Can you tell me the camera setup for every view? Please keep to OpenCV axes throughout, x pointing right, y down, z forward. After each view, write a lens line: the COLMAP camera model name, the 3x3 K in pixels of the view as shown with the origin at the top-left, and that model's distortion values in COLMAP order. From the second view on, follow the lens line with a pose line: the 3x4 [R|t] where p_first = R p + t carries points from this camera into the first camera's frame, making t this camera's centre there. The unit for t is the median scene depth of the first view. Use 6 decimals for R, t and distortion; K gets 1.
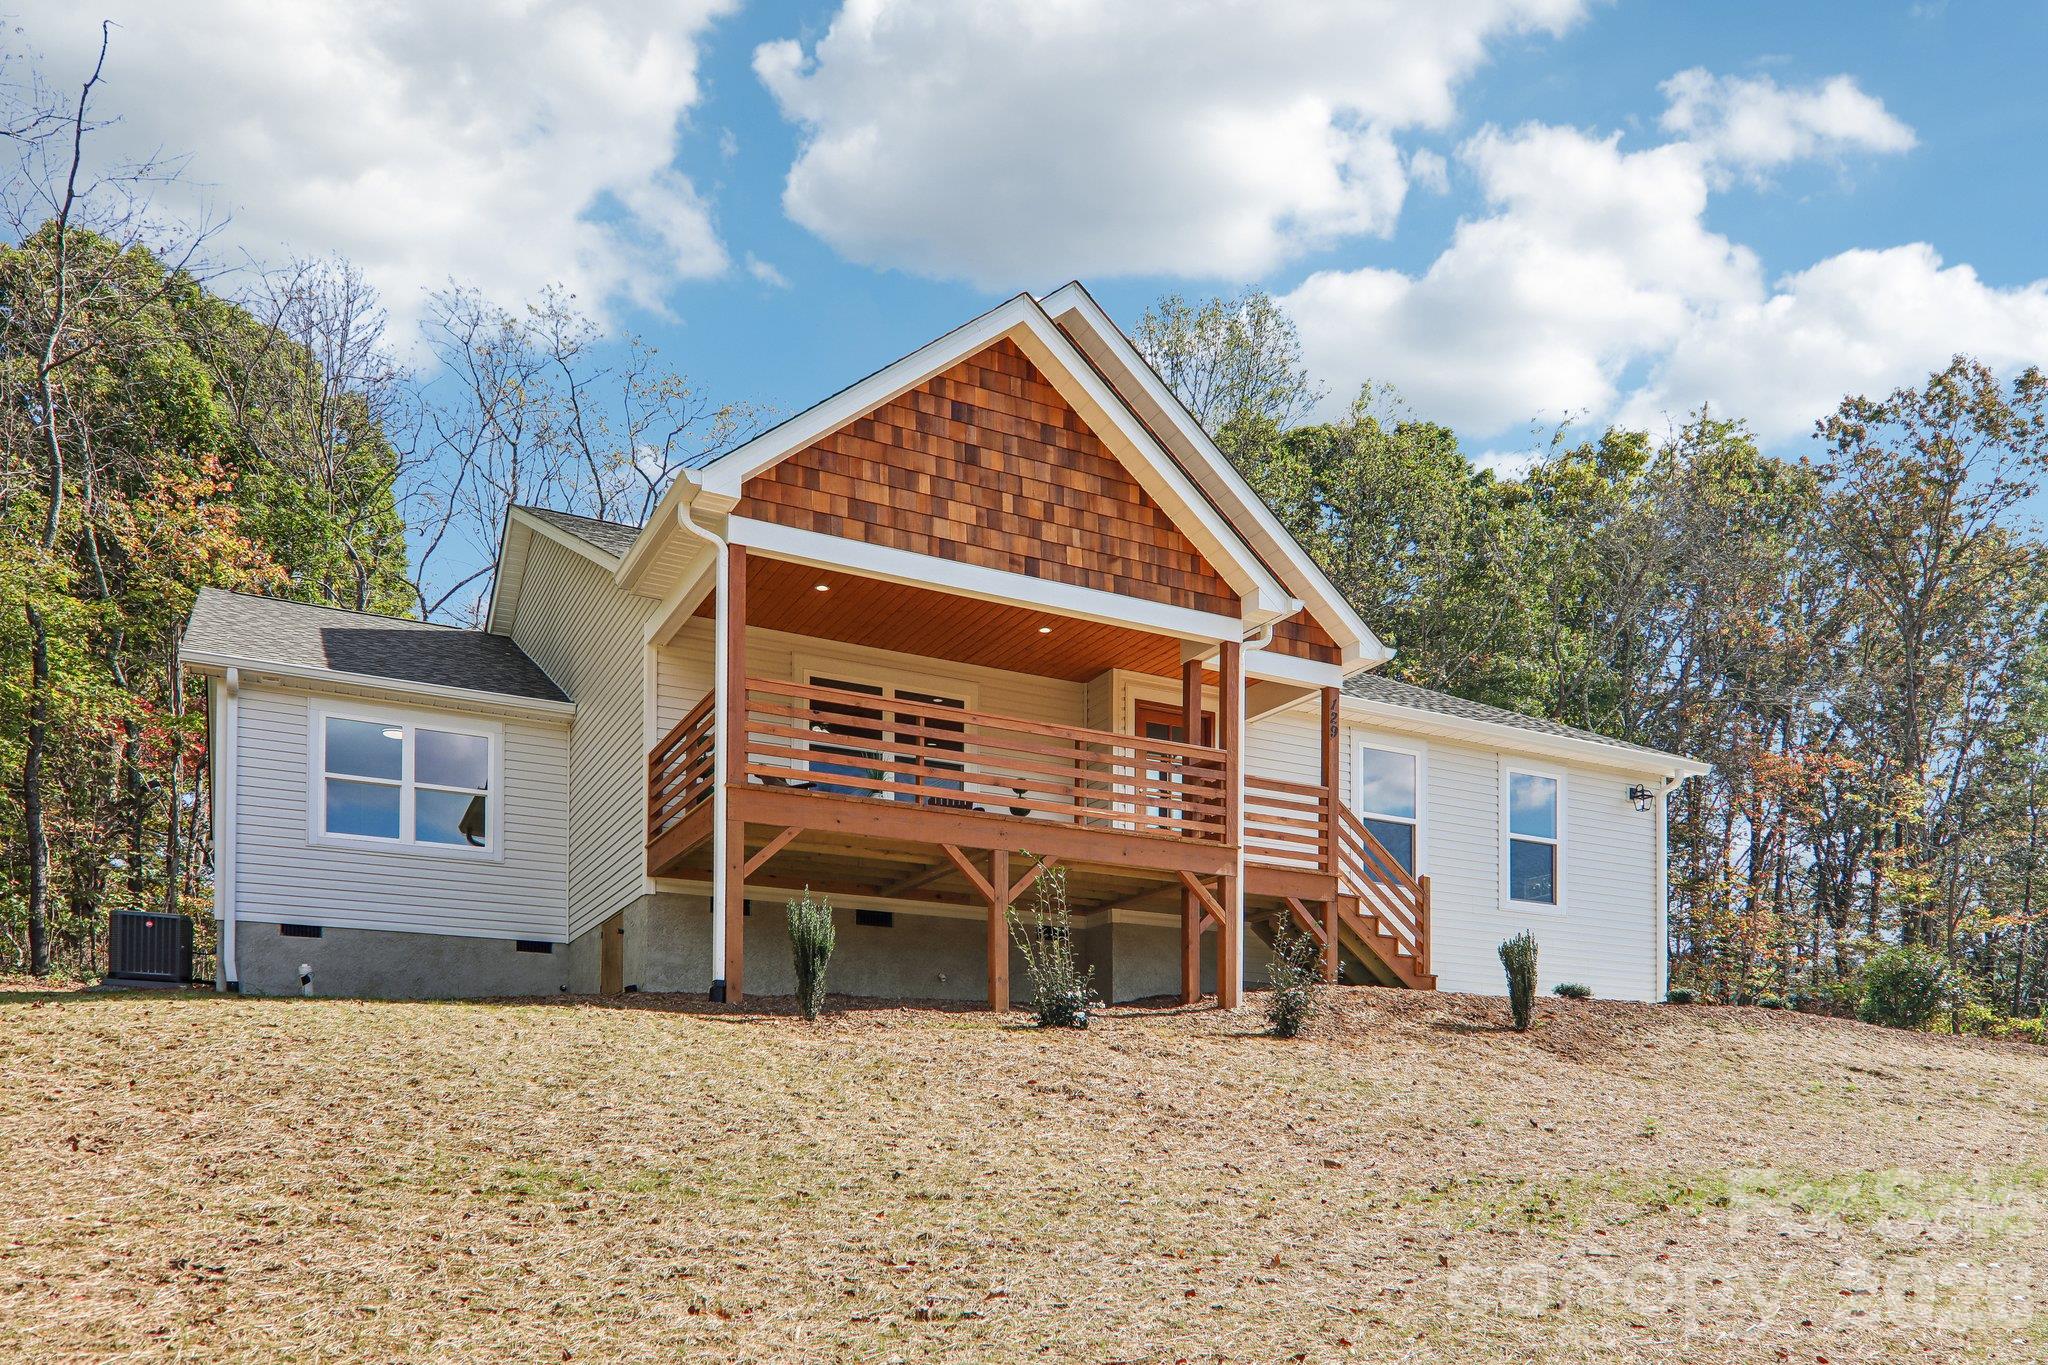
lens RADIAL K [[1495.1, 0, 1024.2], [0, 1495.1, 666.2], [0, 0, 1]] dist [0.007940, 0.001025]
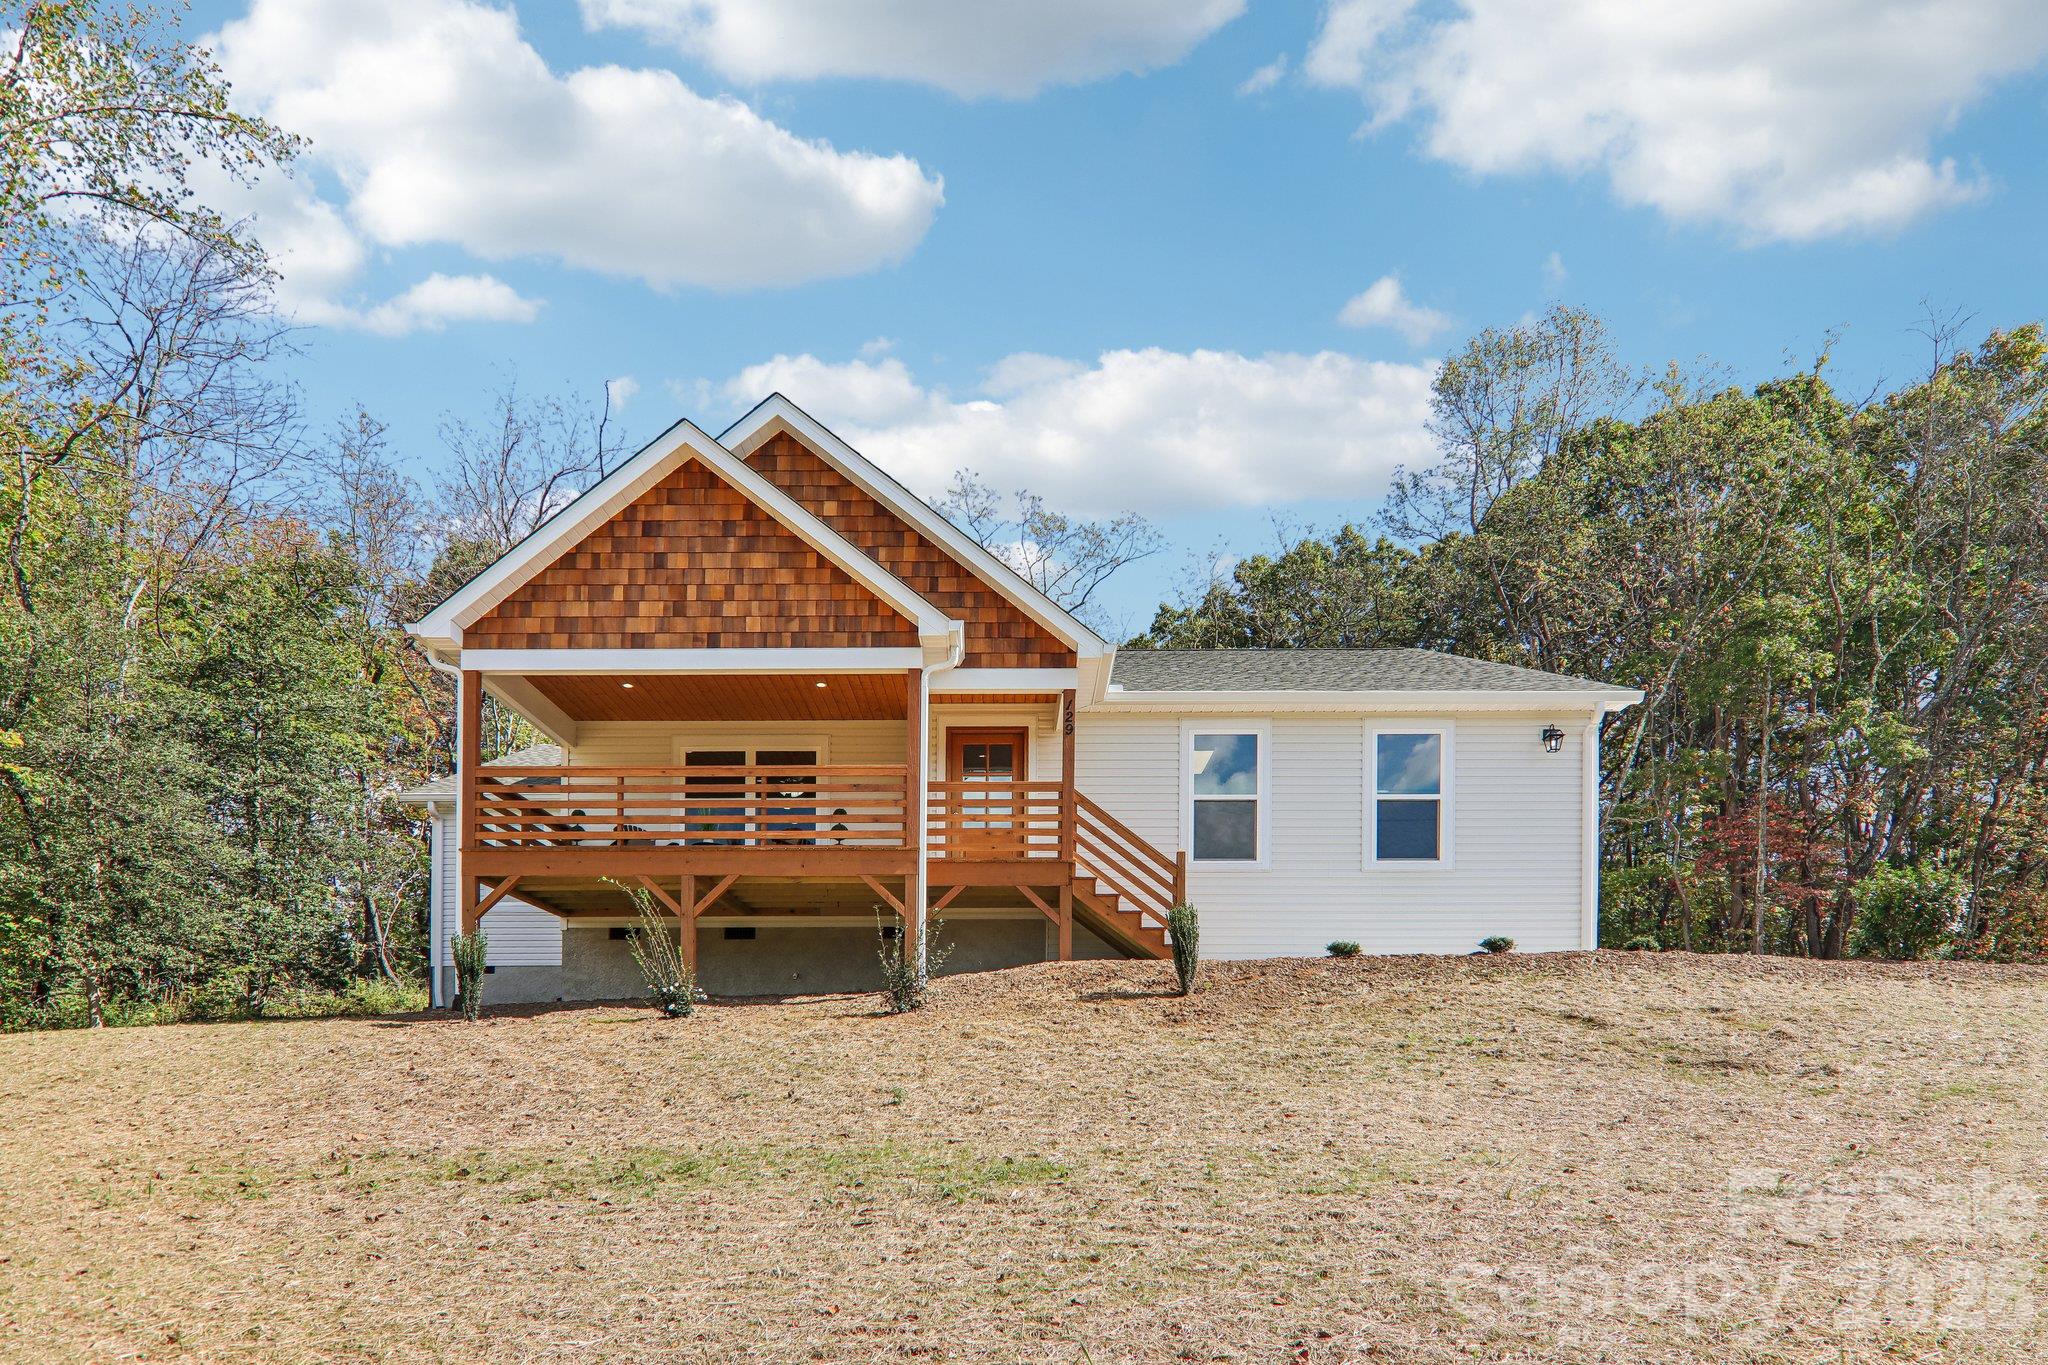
lens RADIAL K [[1167.3, 0, 993.7], [0, 1167.3, 764.5], [0, 0, 1]] dist [-0.003510, -0.005964]
pose [[0.880148, -0.144407, -0.452200, 0.603858], [0.158864, 0.987282, -0.006073, 0.073284], [0.447326, -0.066493, 0.891896, 0.241871]]
